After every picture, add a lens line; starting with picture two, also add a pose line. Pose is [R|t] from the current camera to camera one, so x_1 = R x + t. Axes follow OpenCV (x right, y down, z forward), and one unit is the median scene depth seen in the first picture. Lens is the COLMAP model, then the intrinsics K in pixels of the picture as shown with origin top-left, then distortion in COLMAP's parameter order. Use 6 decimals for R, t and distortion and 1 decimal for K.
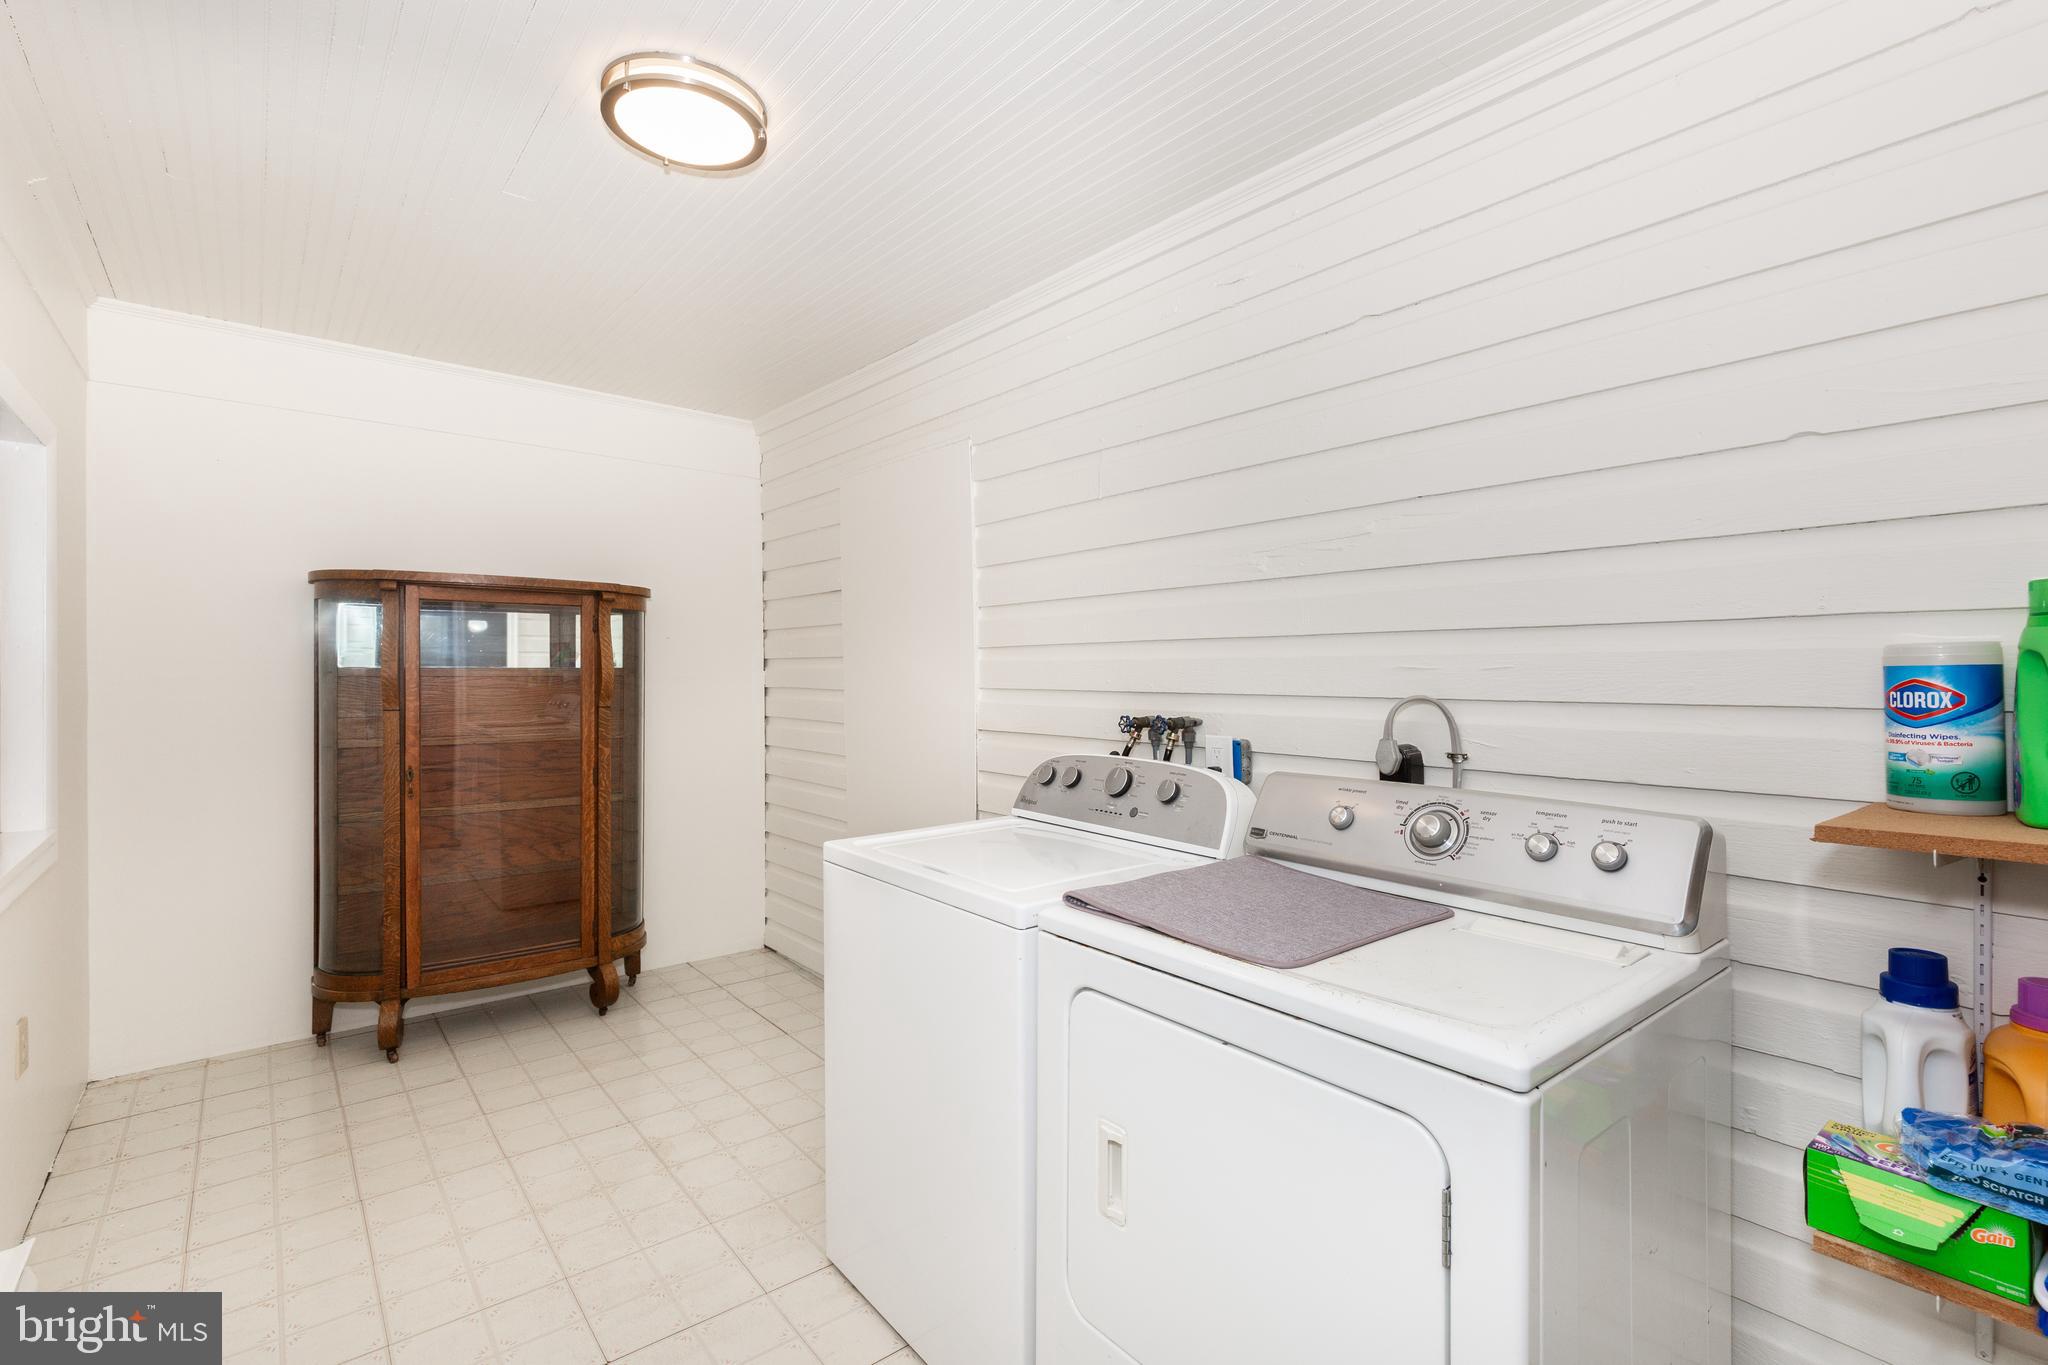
lens RADIAL K [[931.8, 0, 1031.7], [0, 931.8, 678.1], [0, 0, 1]] dist [0.005373, 0.000013]
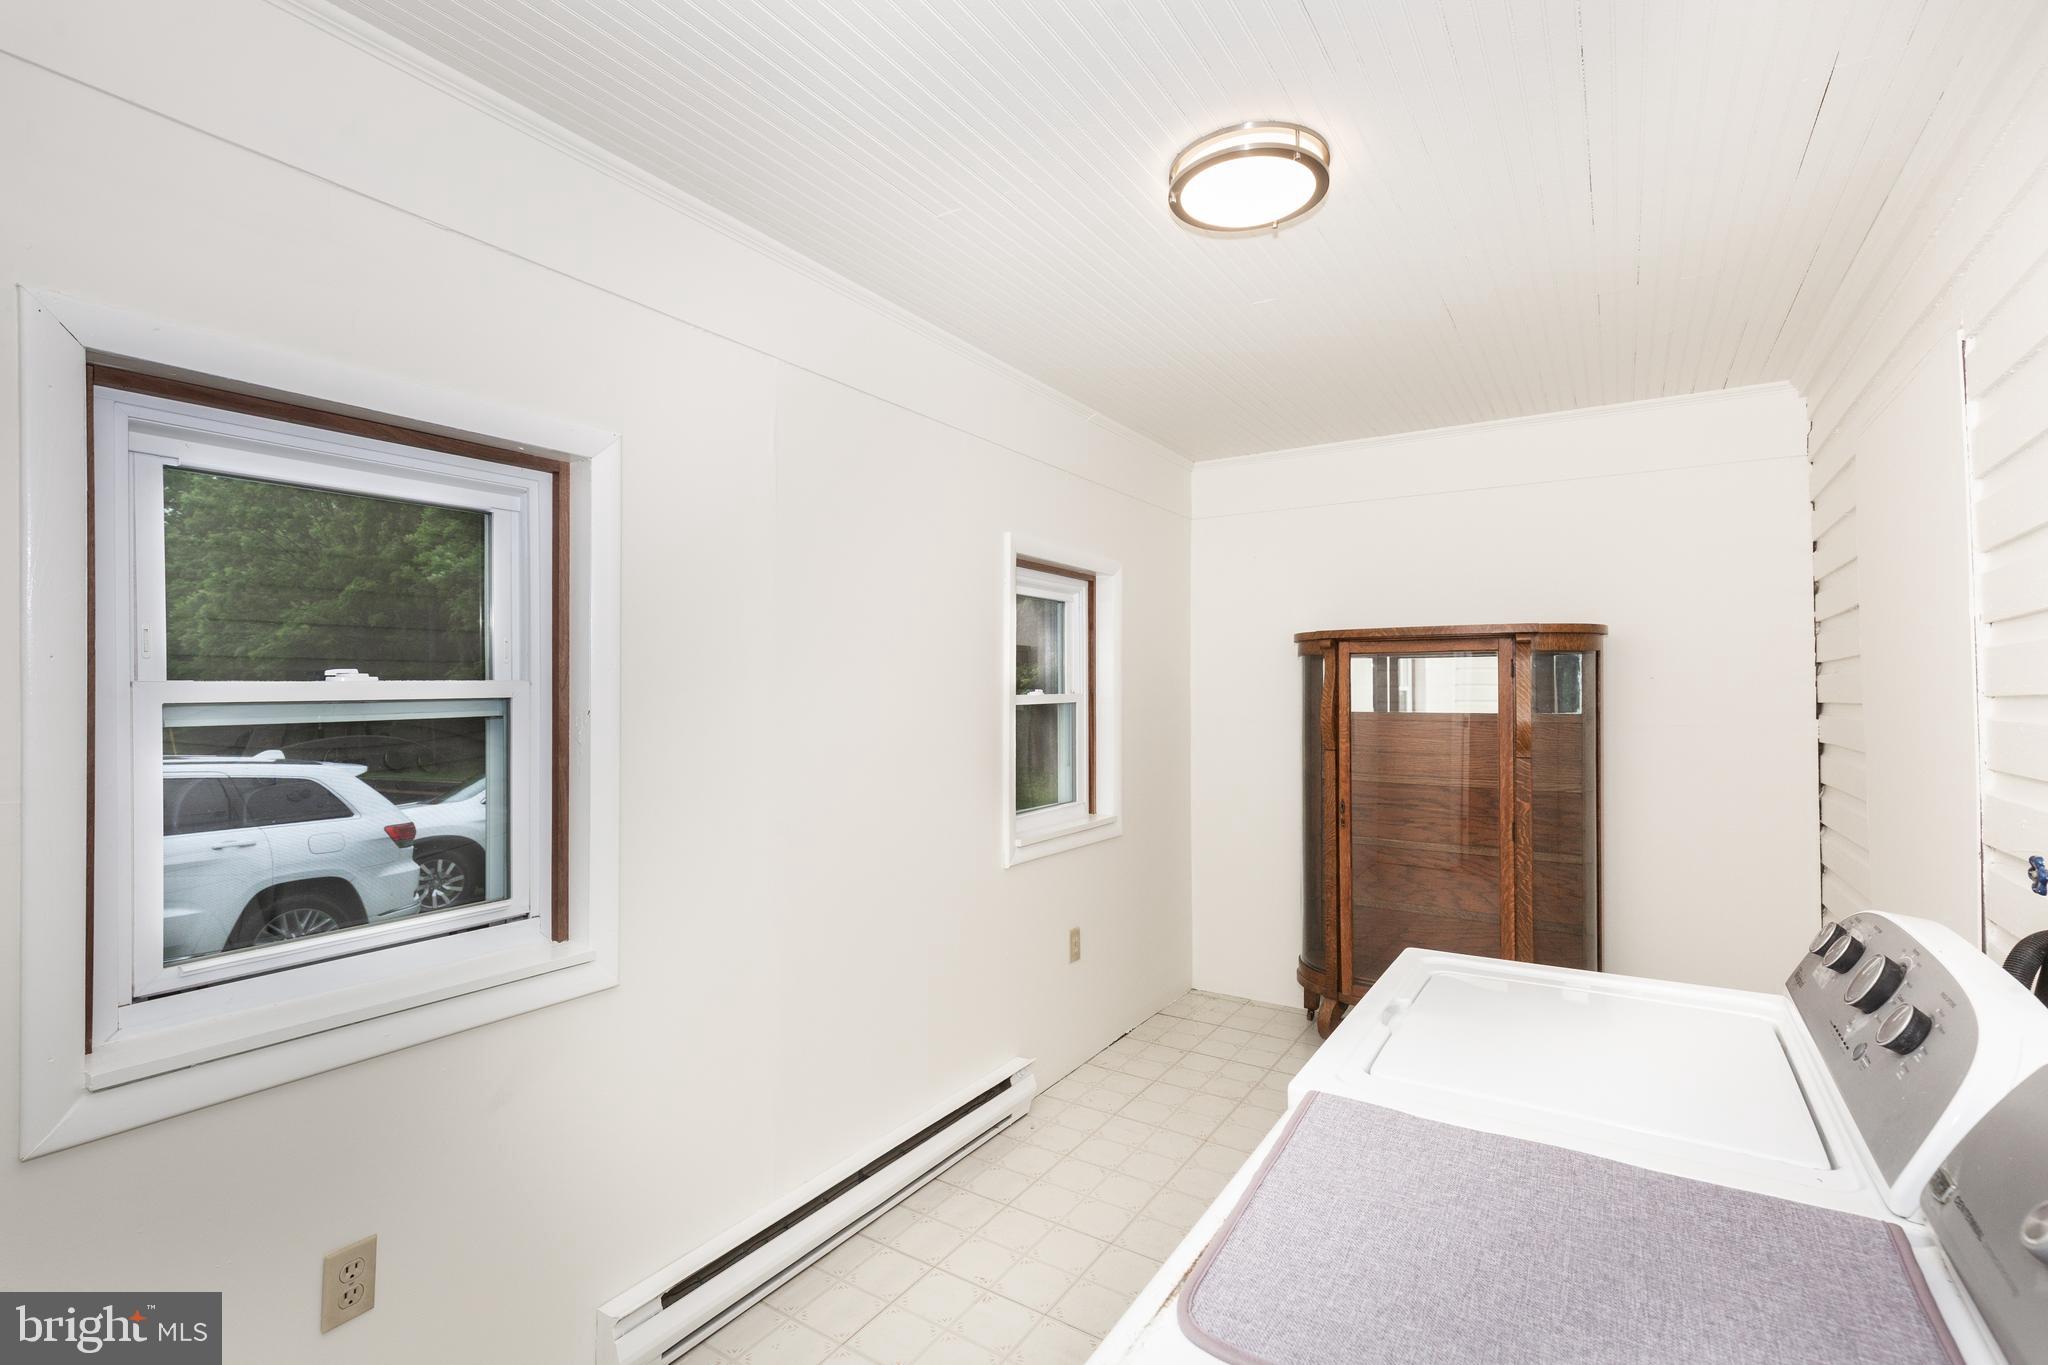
lens RADIAL K [[917.9, 0, 1024.0], [0, 917.9, 682.5], [0, 0, 1]] dist [0.012401, 0.000195]
pose [[0.291620, -0.014320, -0.956427, 0.298672], [-0.008727, 0.999806, -0.017630, -0.025479], [0.956494, 0.013489, 0.291439, 0.289055]]
